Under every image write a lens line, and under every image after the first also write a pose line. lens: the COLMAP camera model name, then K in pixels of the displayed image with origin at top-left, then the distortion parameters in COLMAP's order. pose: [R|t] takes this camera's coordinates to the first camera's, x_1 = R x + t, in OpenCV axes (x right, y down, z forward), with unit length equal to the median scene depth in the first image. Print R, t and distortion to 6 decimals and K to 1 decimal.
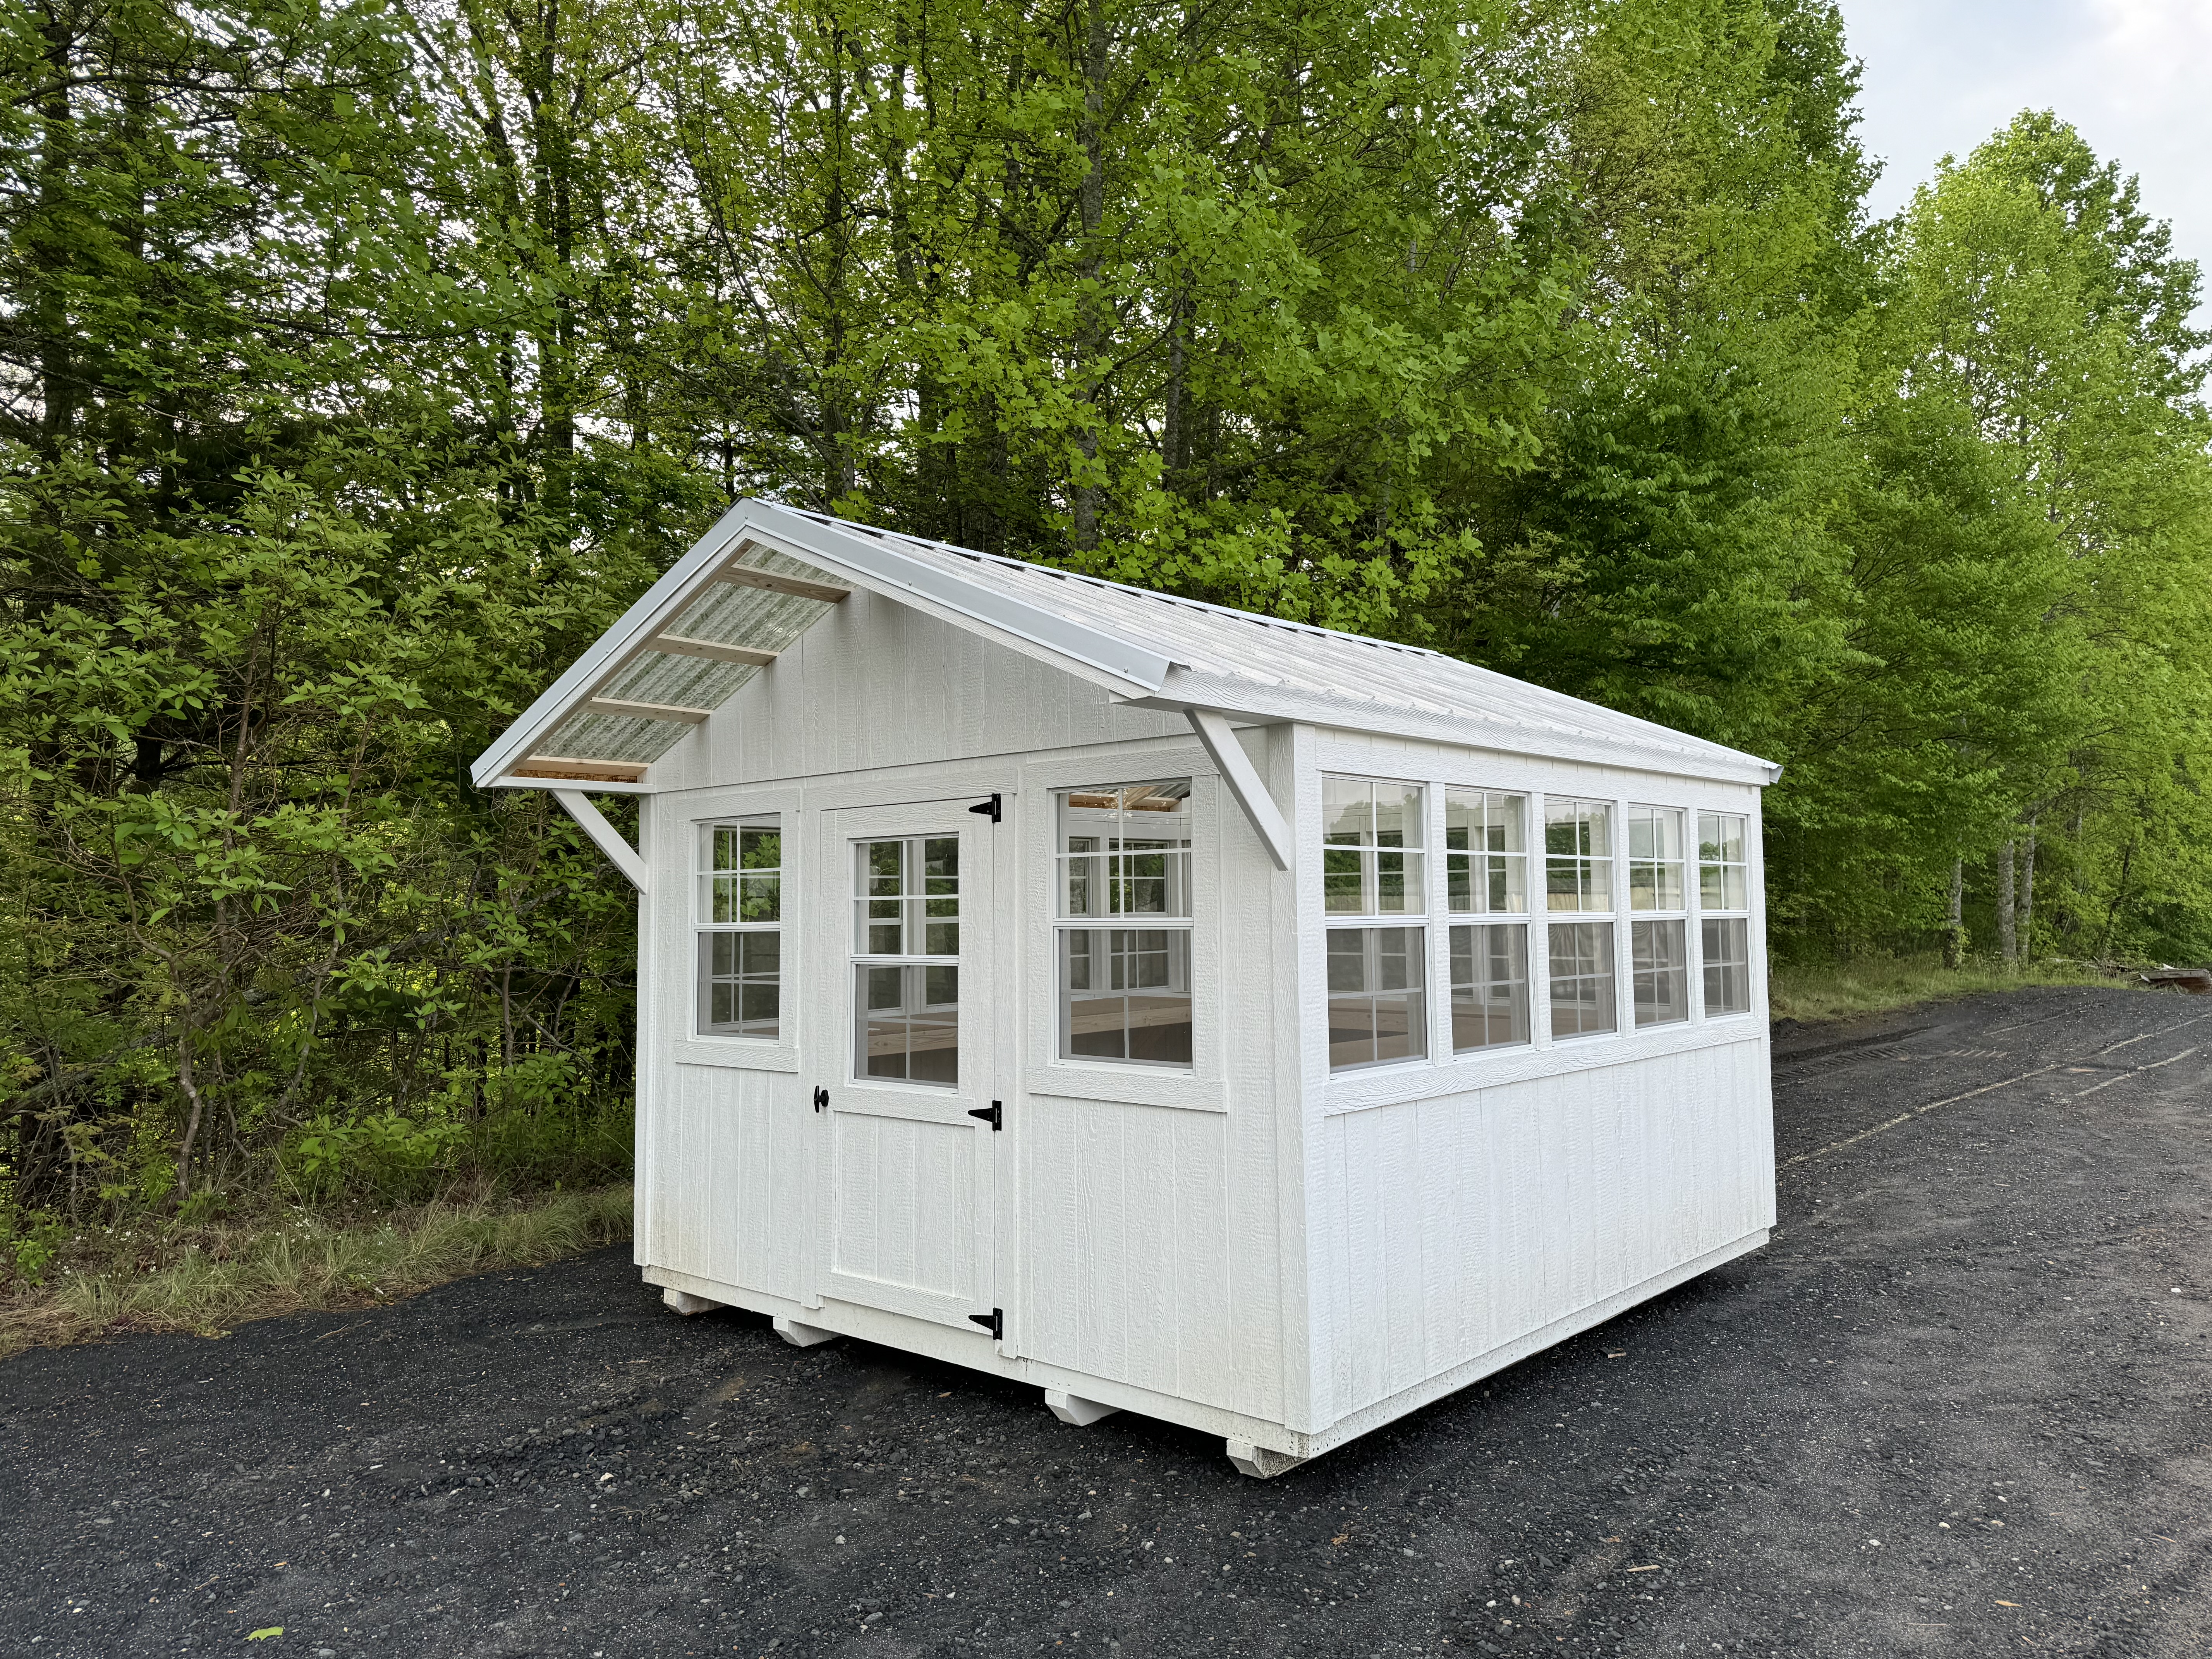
lens RADIAL K [[1525.2, 0, 1106.0], [0, 1525.2, 829.5], [0, 0, 1]] dist [0.148187, -0.140747]
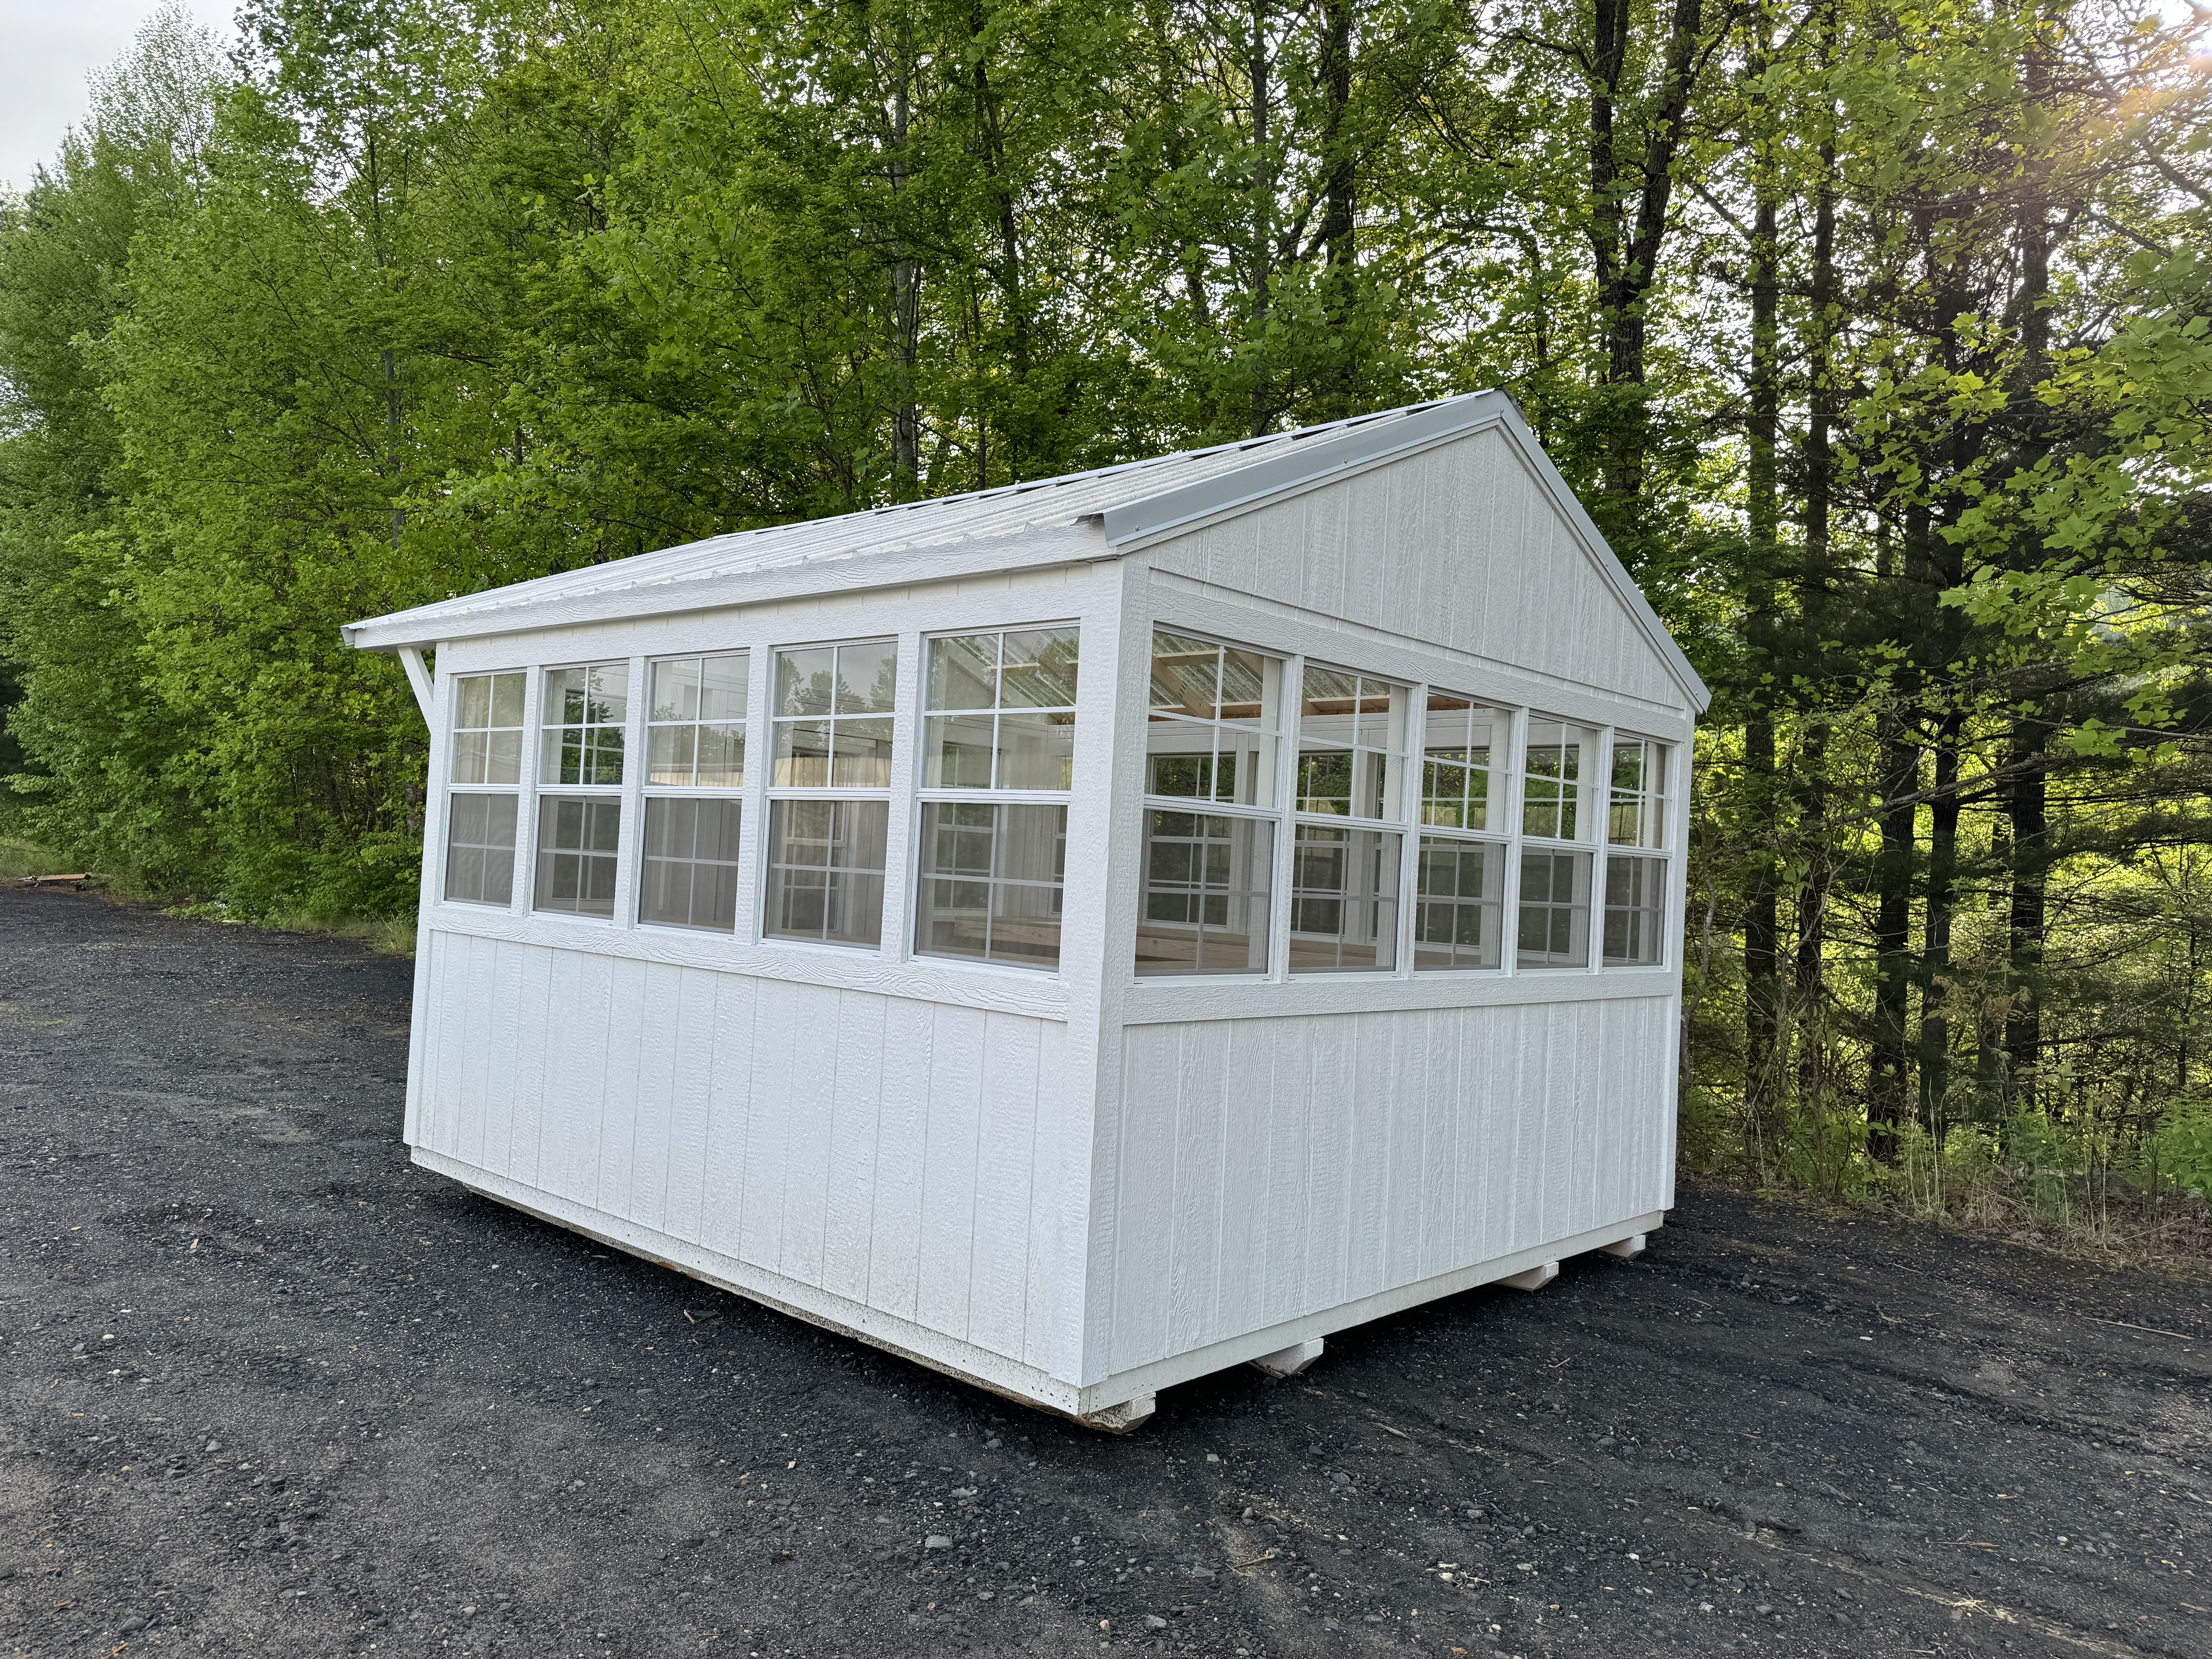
lens RADIAL K [[1525.2, 0, 1106.0], [0, 1525.2, 829.5], [0, 0, 1]] dist [0.148187, -0.140747]
pose [[-0.025962, -0.011354, -0.999598, 1.214348], [-0.002381, 0.999933, -0.011296, 0.093005], [0.999660, 0.002087, -0.025988, 1.314526]]
